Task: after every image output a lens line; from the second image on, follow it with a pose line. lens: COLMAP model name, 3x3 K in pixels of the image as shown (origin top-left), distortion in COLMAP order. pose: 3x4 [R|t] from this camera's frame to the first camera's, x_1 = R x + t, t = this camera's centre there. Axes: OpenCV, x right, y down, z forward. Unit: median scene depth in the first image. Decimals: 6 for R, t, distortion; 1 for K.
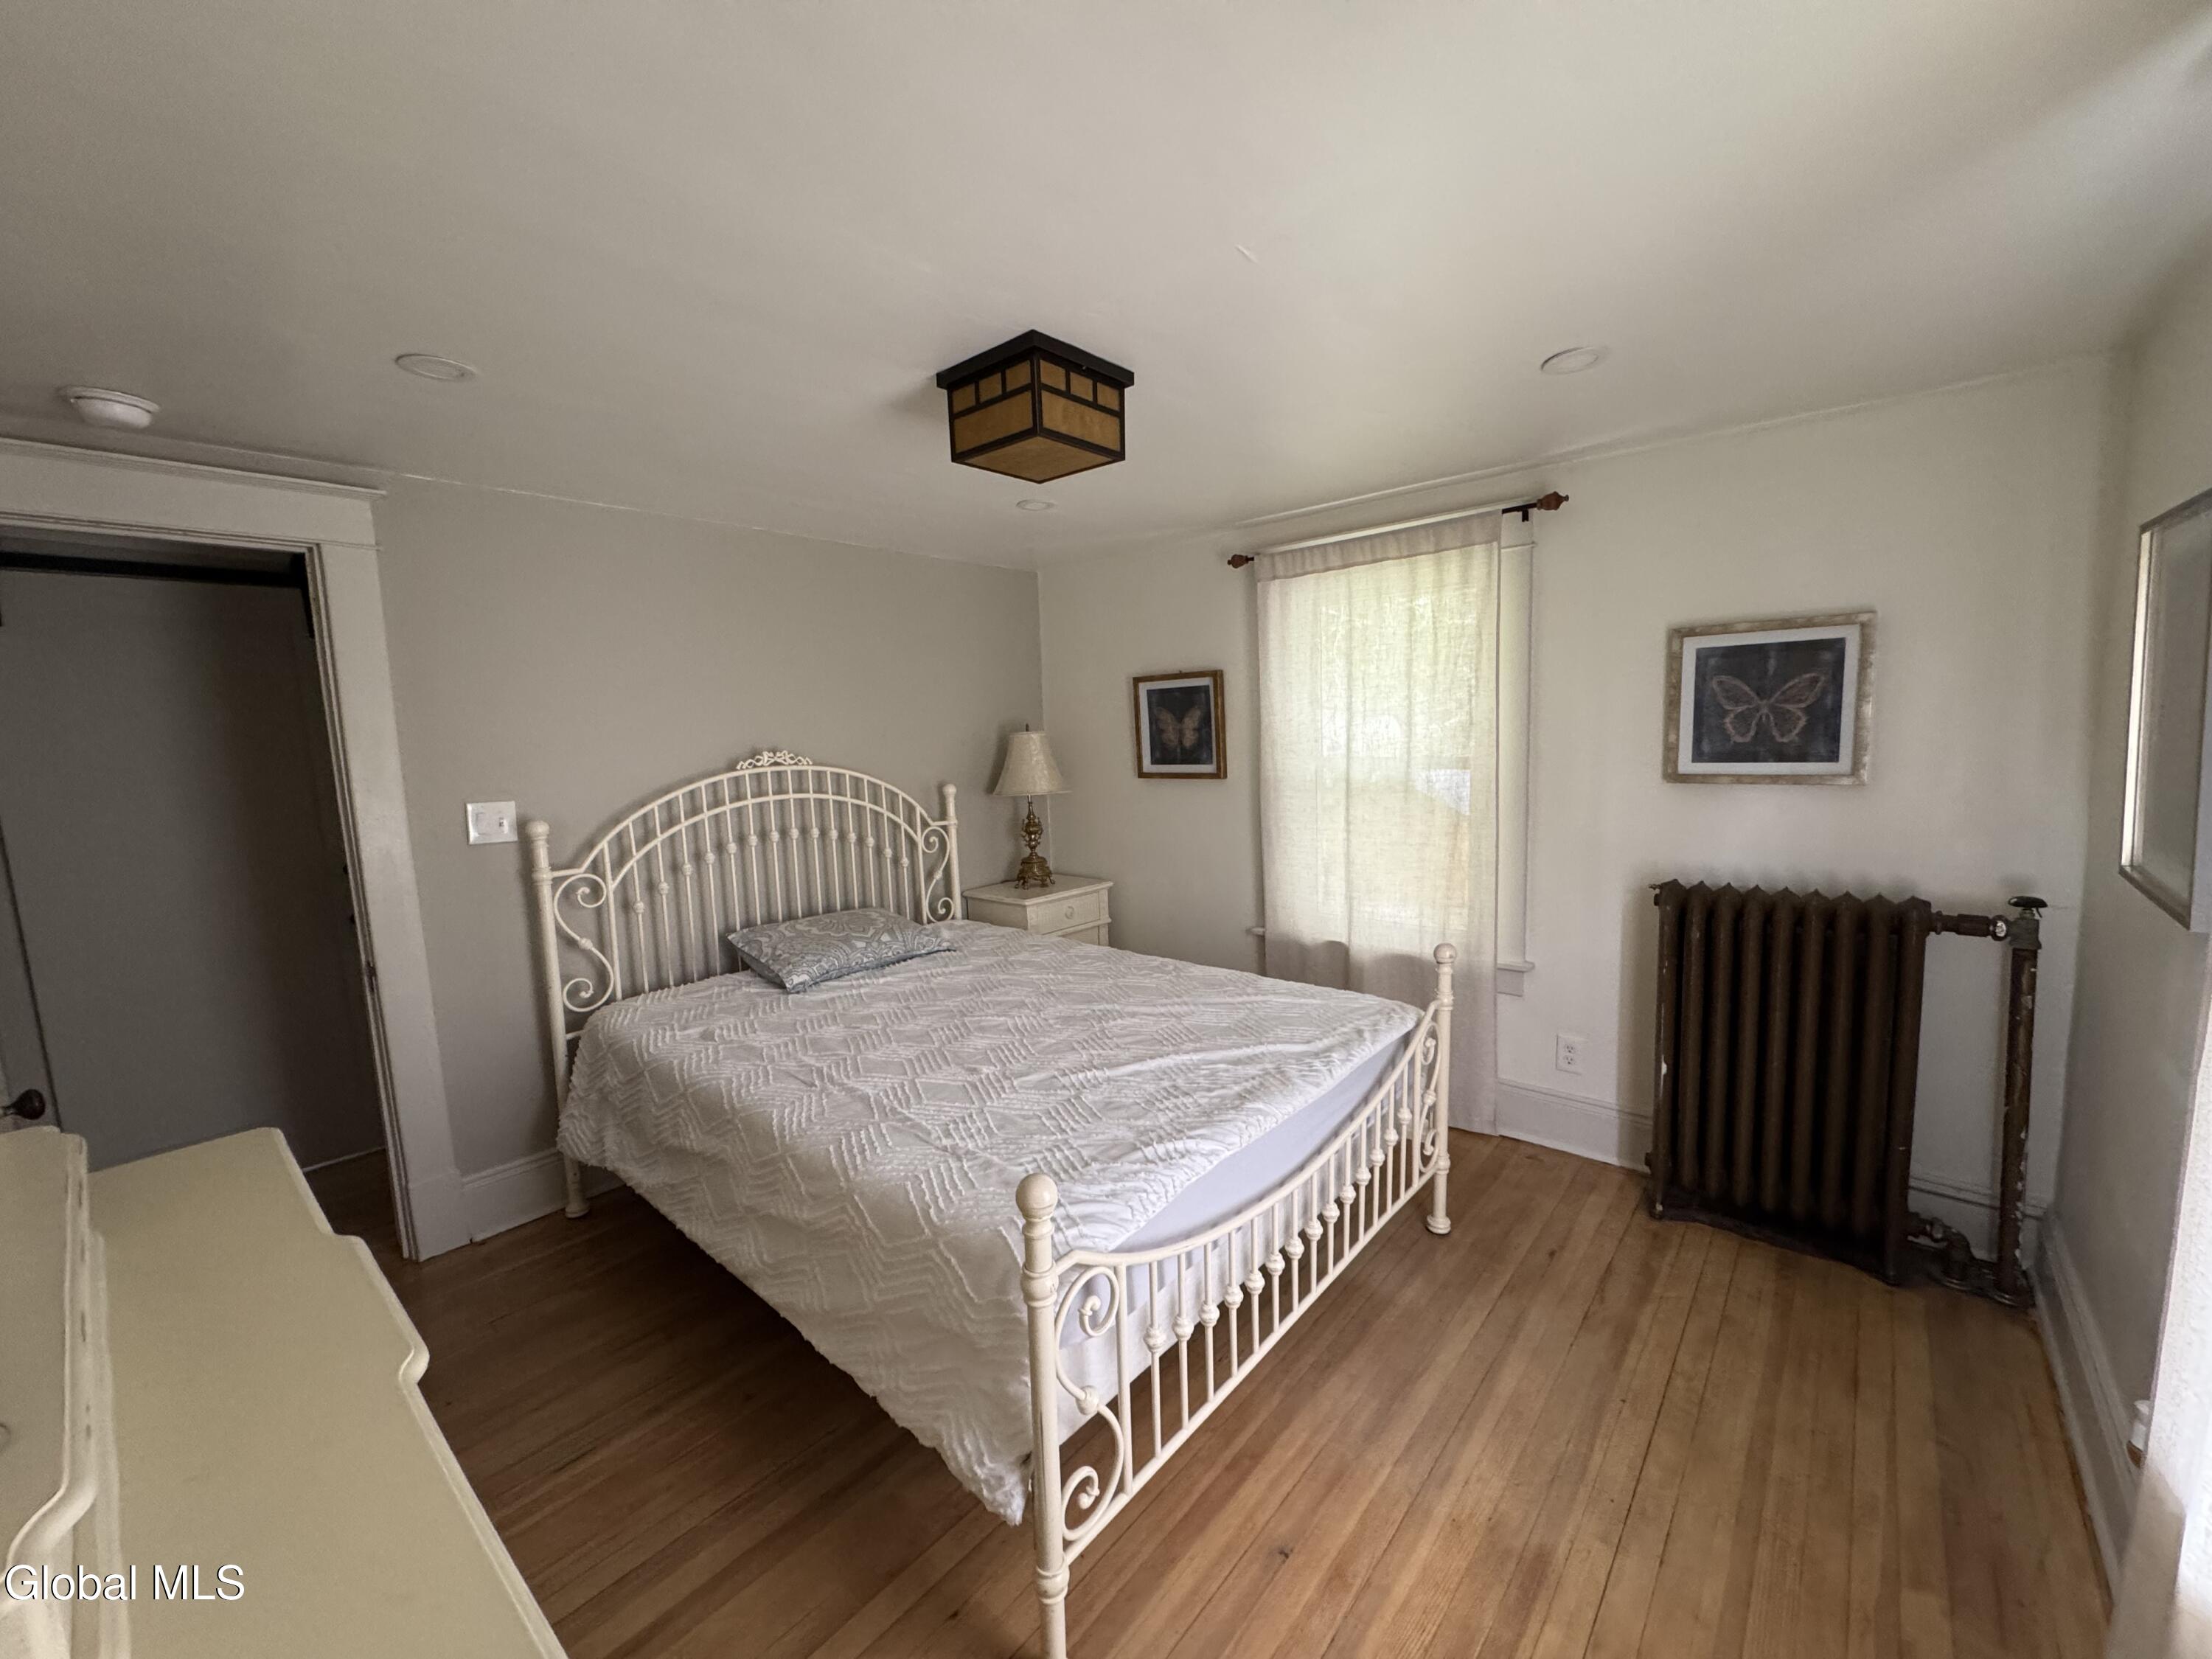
lens RADIAL K [[880.2, 0, 1106.0], [0, 880.2, 829.5], [0, 0, 1]] dist [0.016698, 0.000042]
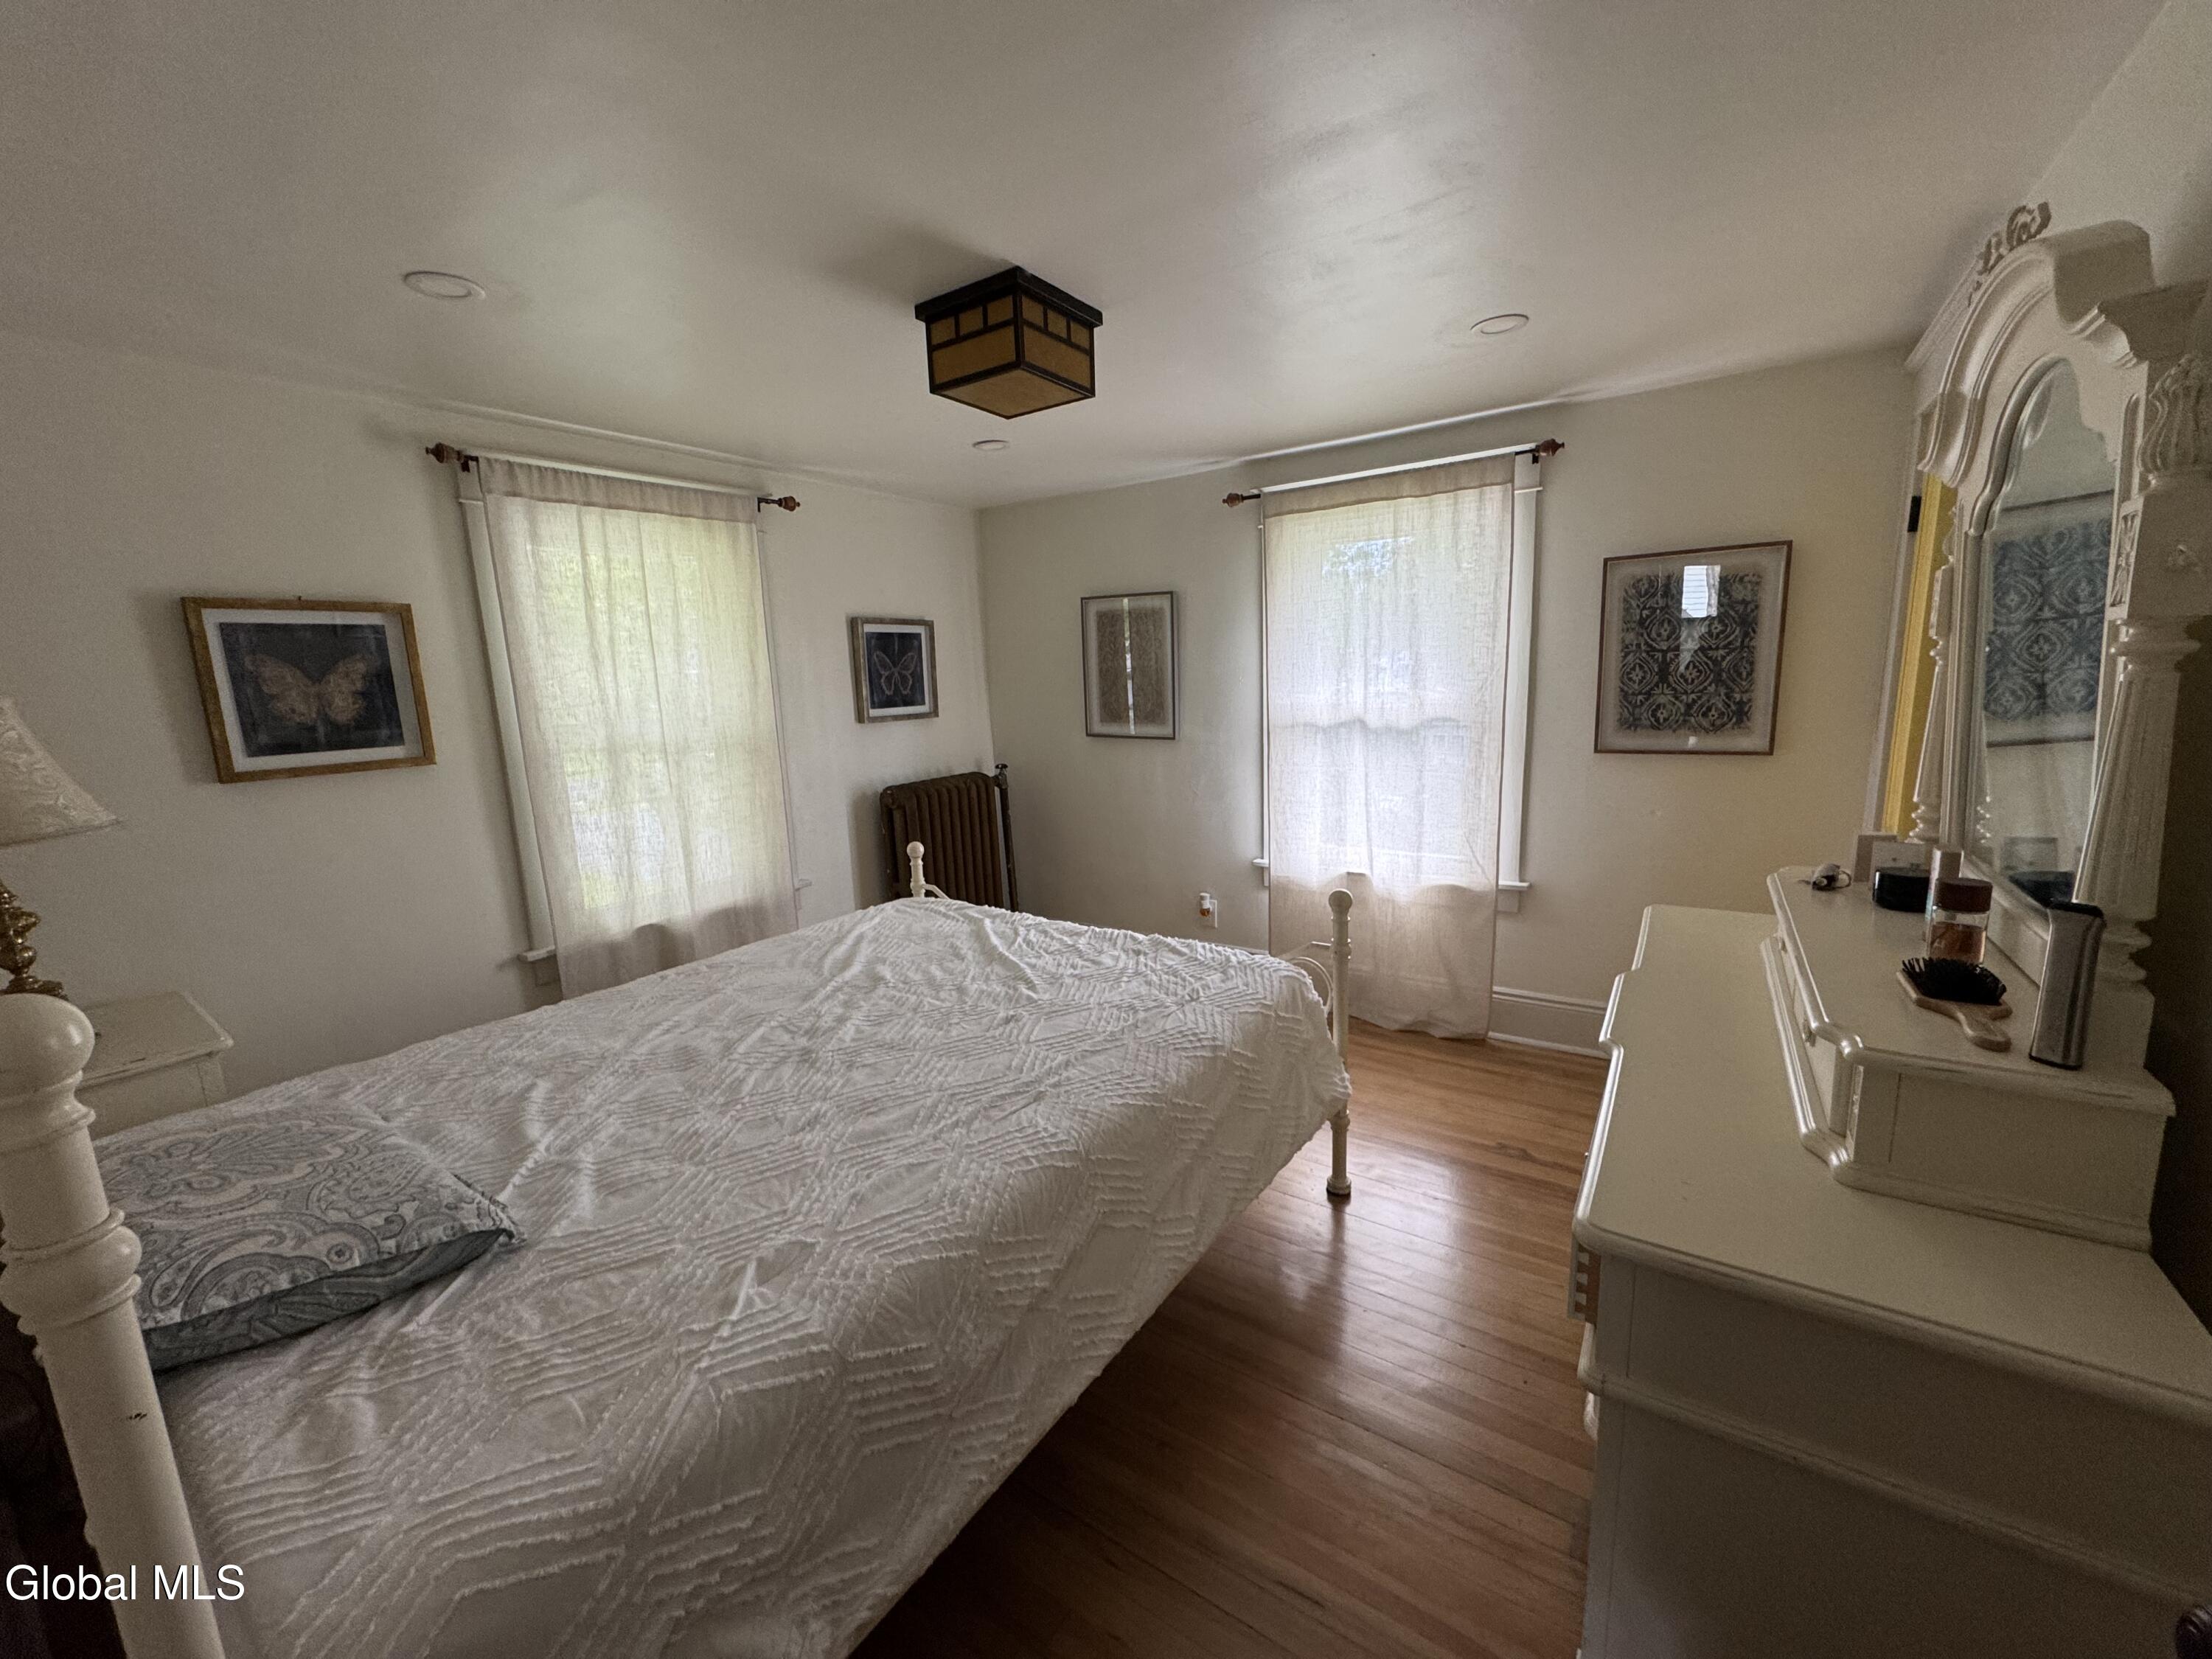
lens RADIAL K [[880.2, 0, 1106.0], [0, 880.2, 829.5], [0, 0, 1]] dist [0.016698, 0.000042]
pose [[-0.105342, -0.141262, 0.984352, -0.766915], [0.154641, 0.975490, 0.156540, -0.043484], [-0.982339, 0.168712, -0.080915, 0.676754]]
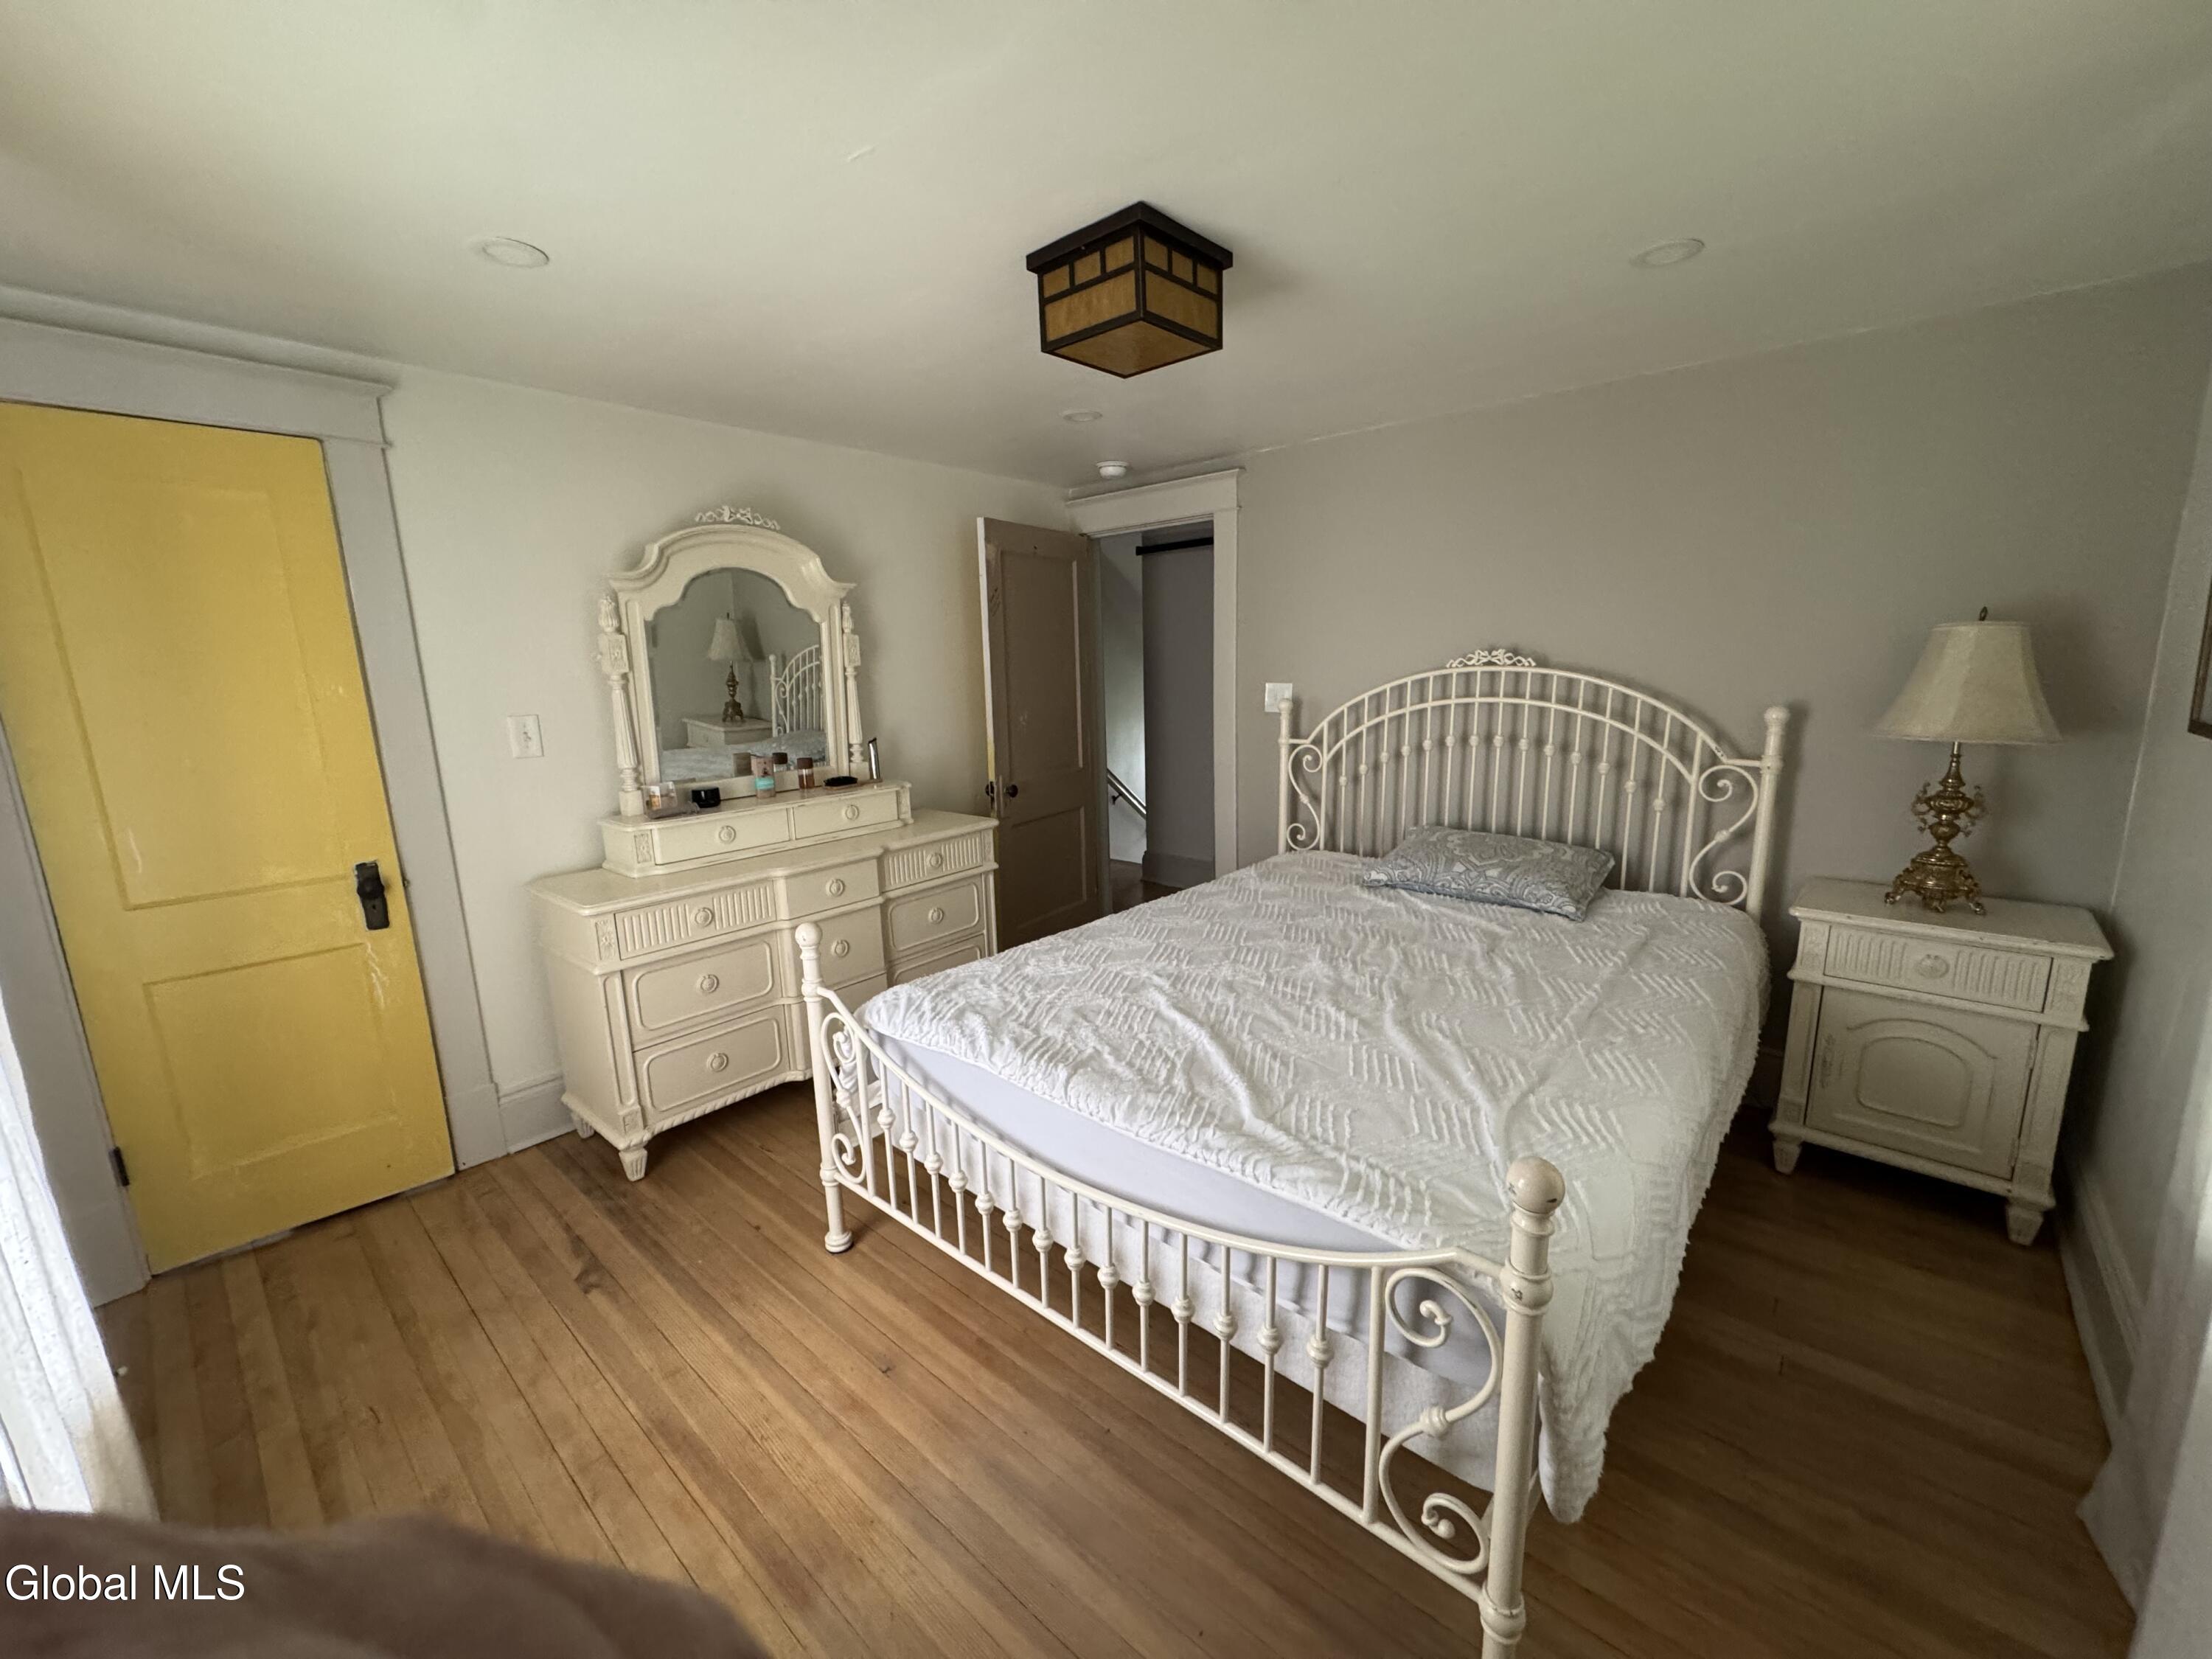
lens RADIAL K [[880.2, 0, 1106.0], [0, 880.2, 829.5], [0, 0, 1]] dist [0.016698, 0.000042]
pose [[0.000822, 0.225540, -0.974234, 0.618852], [-0.095209, 0.969826, 0.224439, -0.080968], [0.995457, 0.092571, 0.022271, 0.634774]]
